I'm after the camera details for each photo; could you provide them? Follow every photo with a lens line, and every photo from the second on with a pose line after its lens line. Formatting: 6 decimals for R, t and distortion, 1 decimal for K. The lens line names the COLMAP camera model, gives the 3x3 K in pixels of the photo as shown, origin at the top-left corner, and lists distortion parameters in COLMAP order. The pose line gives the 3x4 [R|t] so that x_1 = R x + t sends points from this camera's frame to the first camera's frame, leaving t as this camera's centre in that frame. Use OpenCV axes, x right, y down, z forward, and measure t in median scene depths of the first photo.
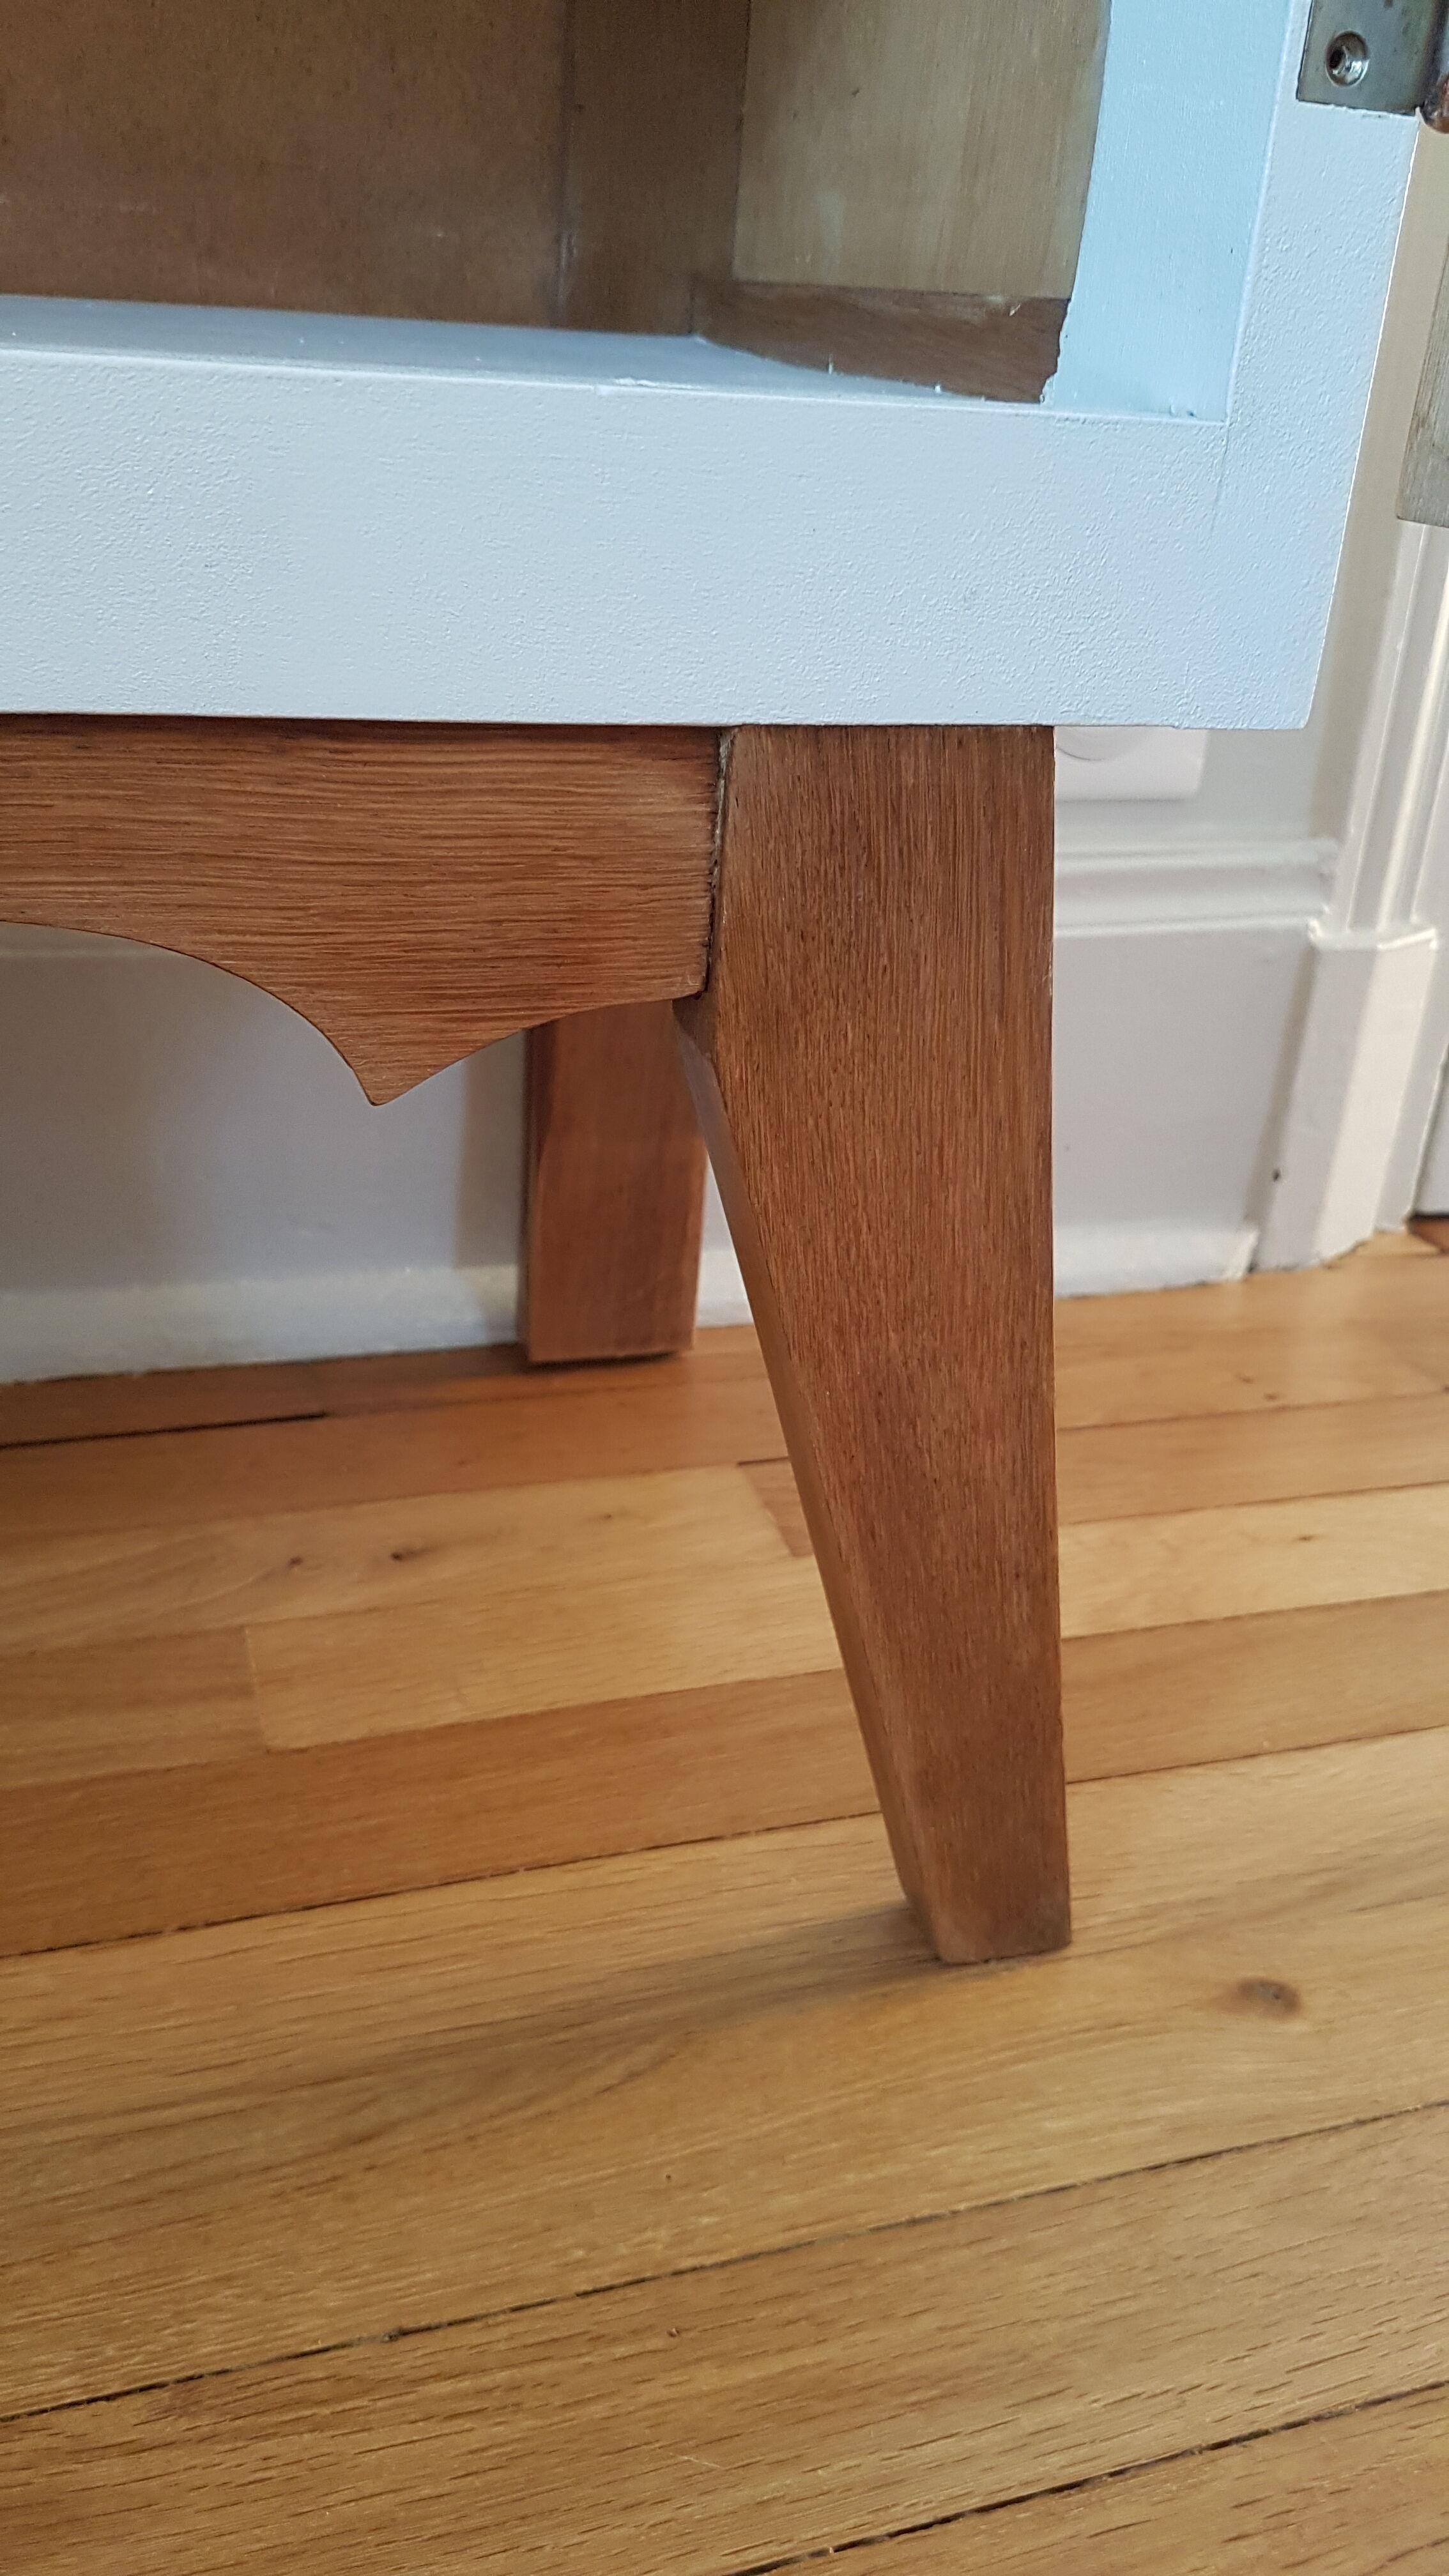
lens RADIAL K [[2014.0, 0, 681.3], [0, 2014.0, 1252.7], [0, 0, 1]] dist [0.253147, -0.496024]
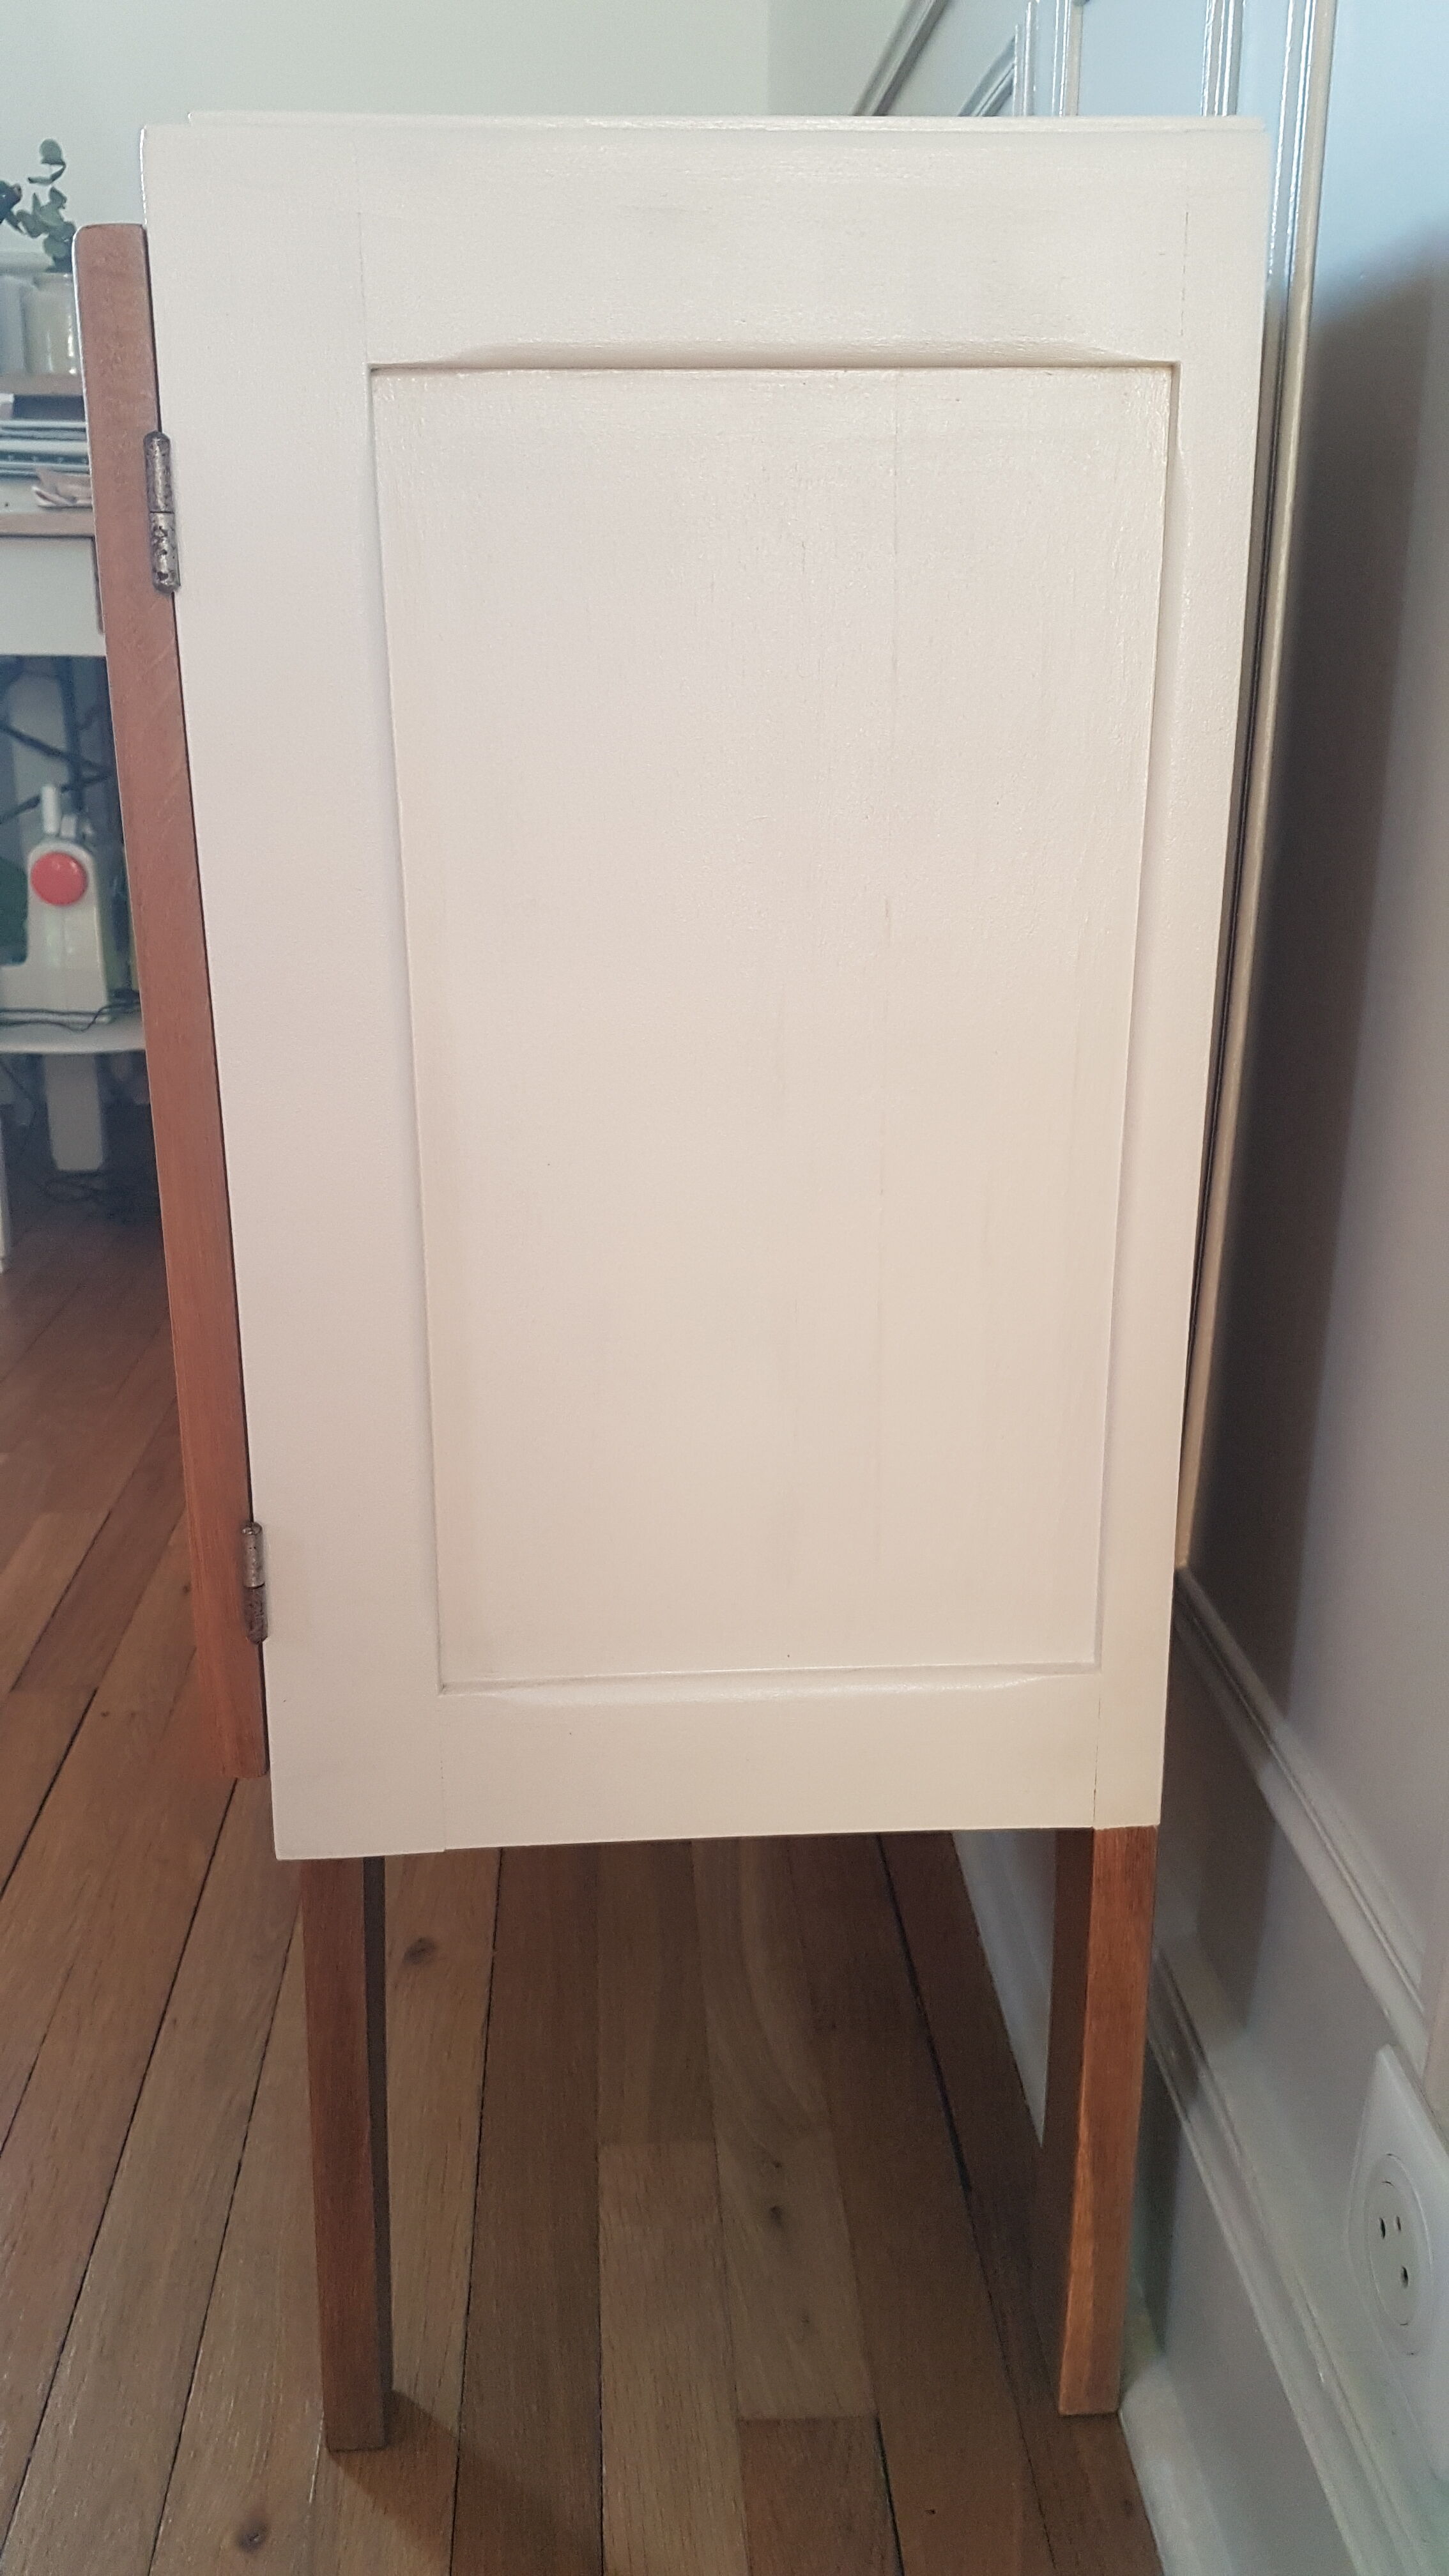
lens RADIAL K [[2045.4, 0, 724.5], [0, 2045.4, 1288.0], [0, 0, 1]] dist [0.045276, -0.001678]
pose [[-0.224555, 0.250998, -0.941581, 1.258293], [-0.404918, 0.854854, 0.324447, -1.014439], [0.886350, 0.454120, -0.090328, 0.816597]]
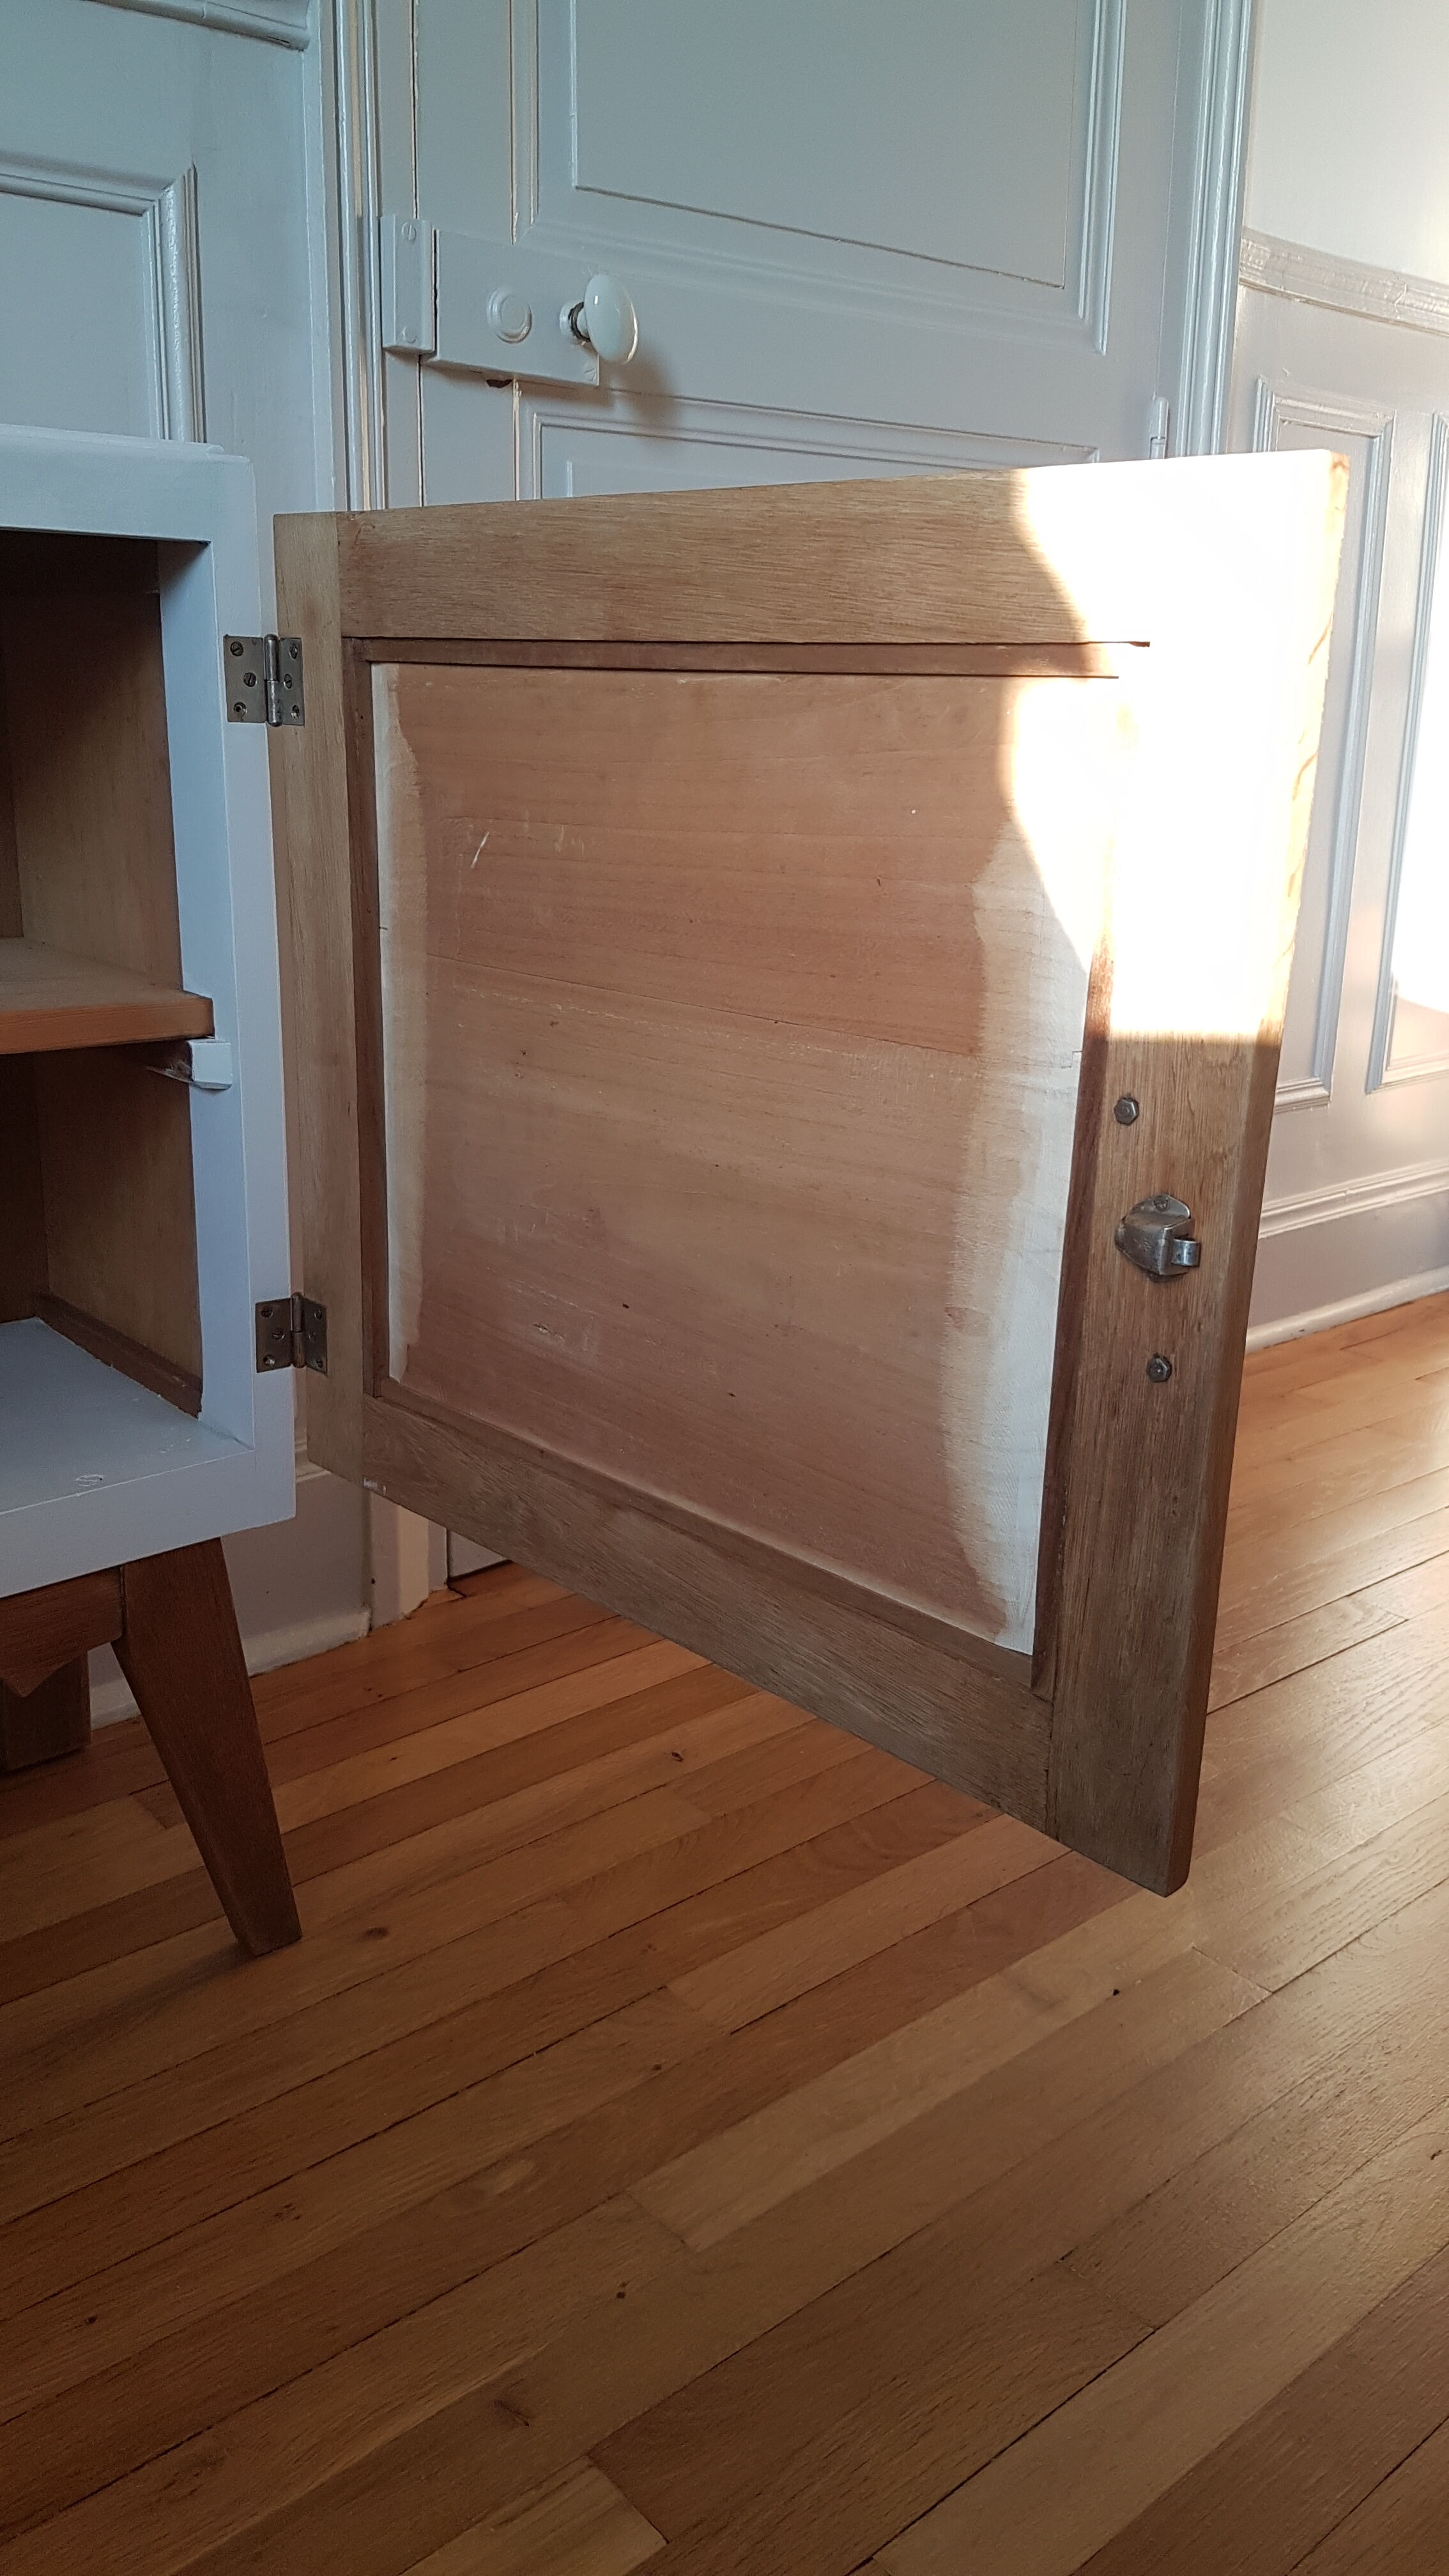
lens RADIAL K [[2014.0, 0, 681.3], [0, 2014.0, 1252.7], [0, 0, 1]] dist [0.253147, -0.496024]
pose [[0.918063, -0.149226, 0.367277, -0.168342], [0.197905, 0.975266, -0.098438, -0.133018], [-0.343503, 0.163058, 0.924888, -1.420104]]
